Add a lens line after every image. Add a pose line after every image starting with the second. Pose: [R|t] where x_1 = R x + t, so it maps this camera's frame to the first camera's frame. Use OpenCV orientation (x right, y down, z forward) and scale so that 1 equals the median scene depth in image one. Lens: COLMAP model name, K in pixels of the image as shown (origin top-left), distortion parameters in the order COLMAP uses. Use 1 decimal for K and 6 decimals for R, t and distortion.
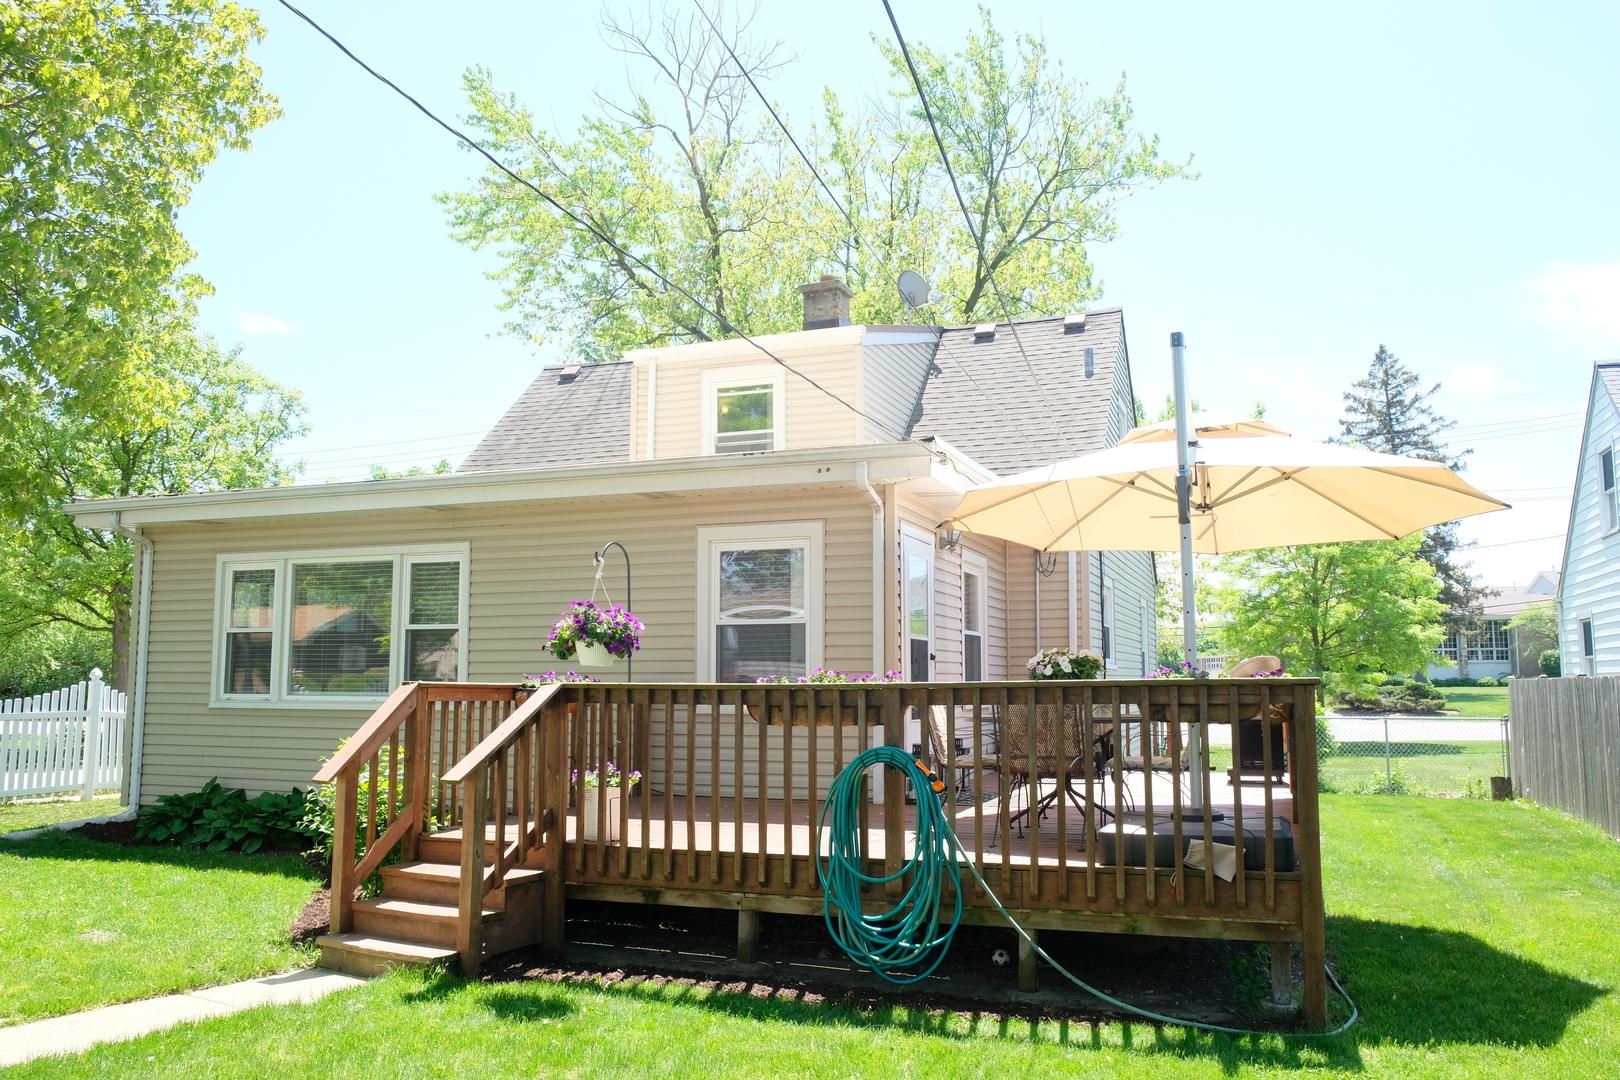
lens RADIAL K [[1240.4, 0, 808.1], [0, 1240.4, 538.0], [0, 0, 1]] dist [-0.042577, 0.024601]
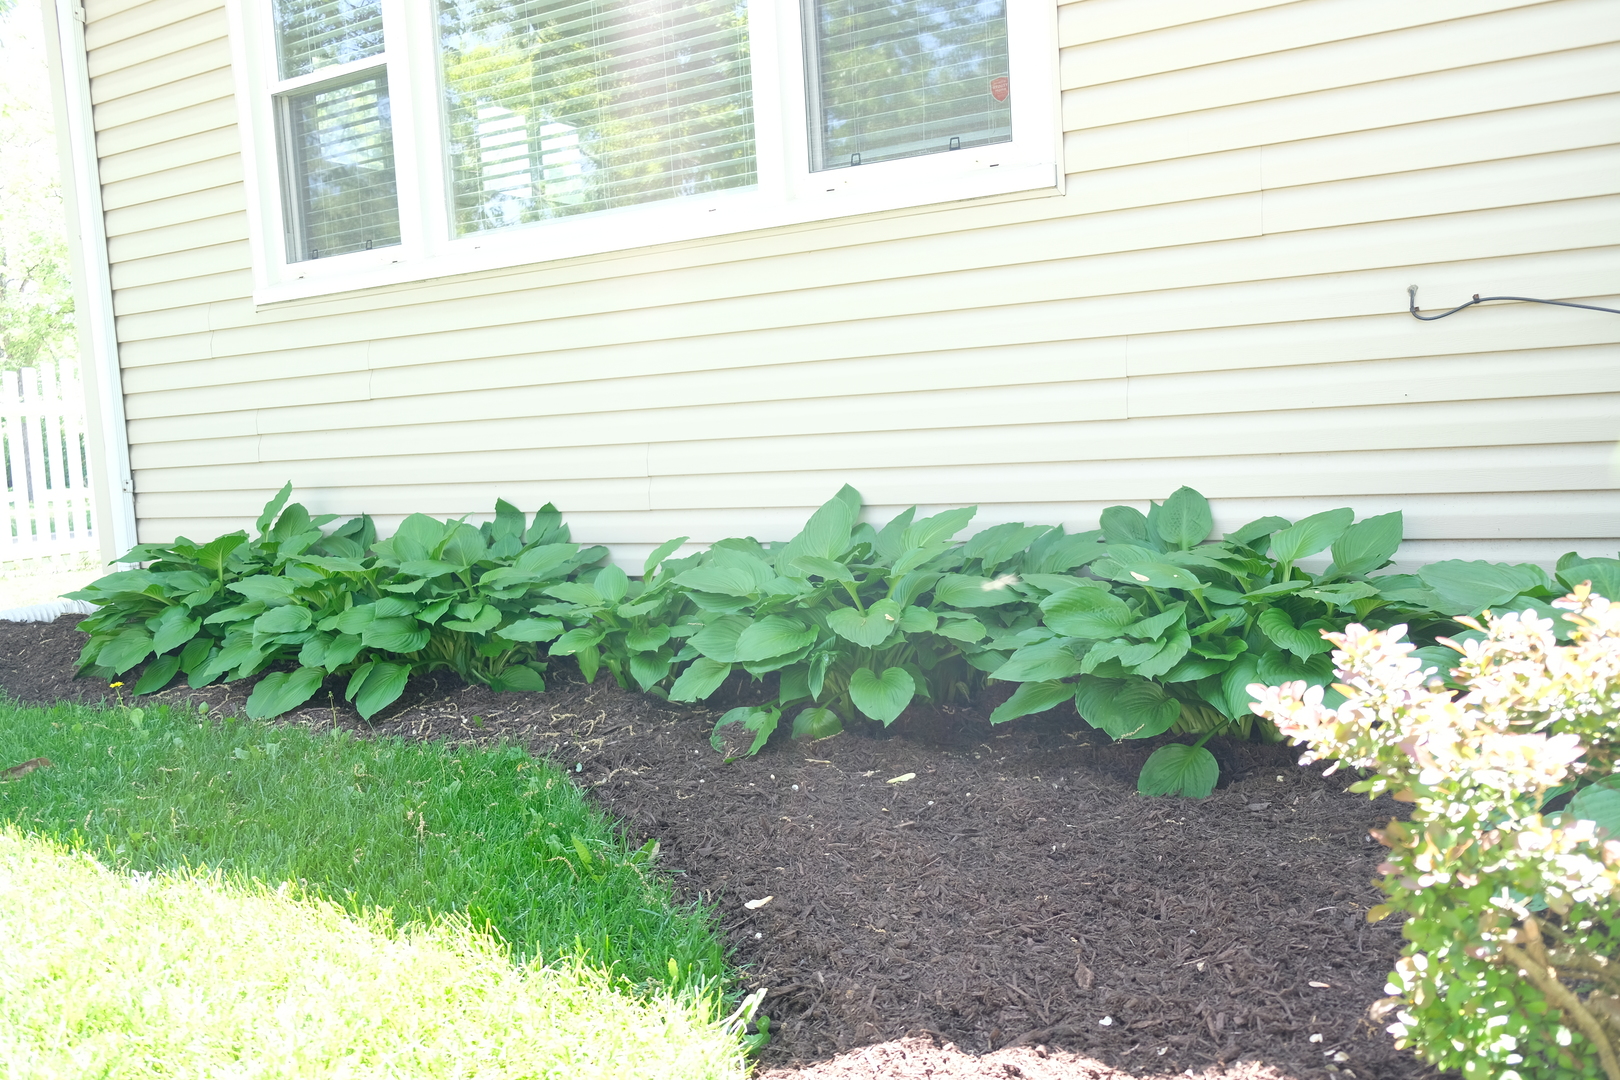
lens RADIAL K [[1240.4, 0, 818.7], [0, 1240.4, 545.8], [0, 0, 1]] dist [-0.042577, 0.024601]
pose [[0.989237, -0.043961, -0.139560, -0.288186], [0.073488, 0.974048, 0.214077, 0.151105], [0.126528, -0.222029, 0.966796, 0.690614]]
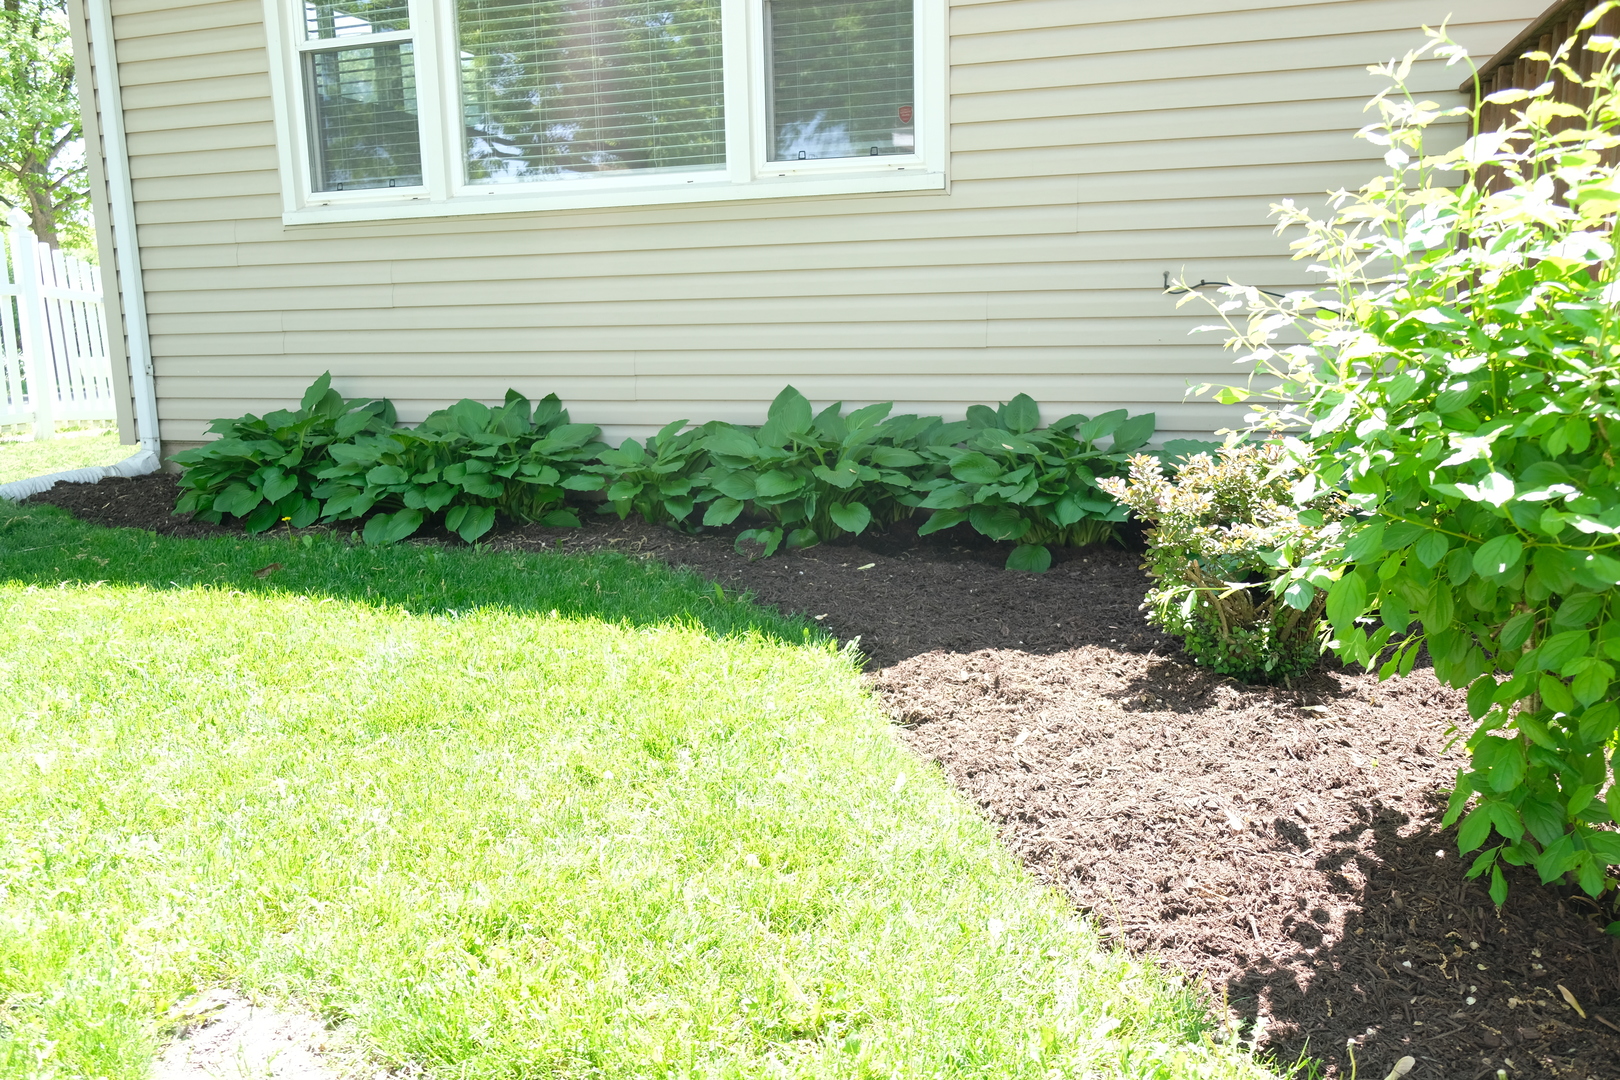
lens RADIAL K [[1240.4, 0, 814.8], [0, 1240.4, 551.2], [0, 0, 1]] dist [-0.042577, 0.024601]
pose [[0.998859, -0.030048, 0.037132, -0.332452], [0.017150, 0.951125, 0.308329, 0.123344], [-0.044582, -0.307340, 0.950555, 0.556744]]
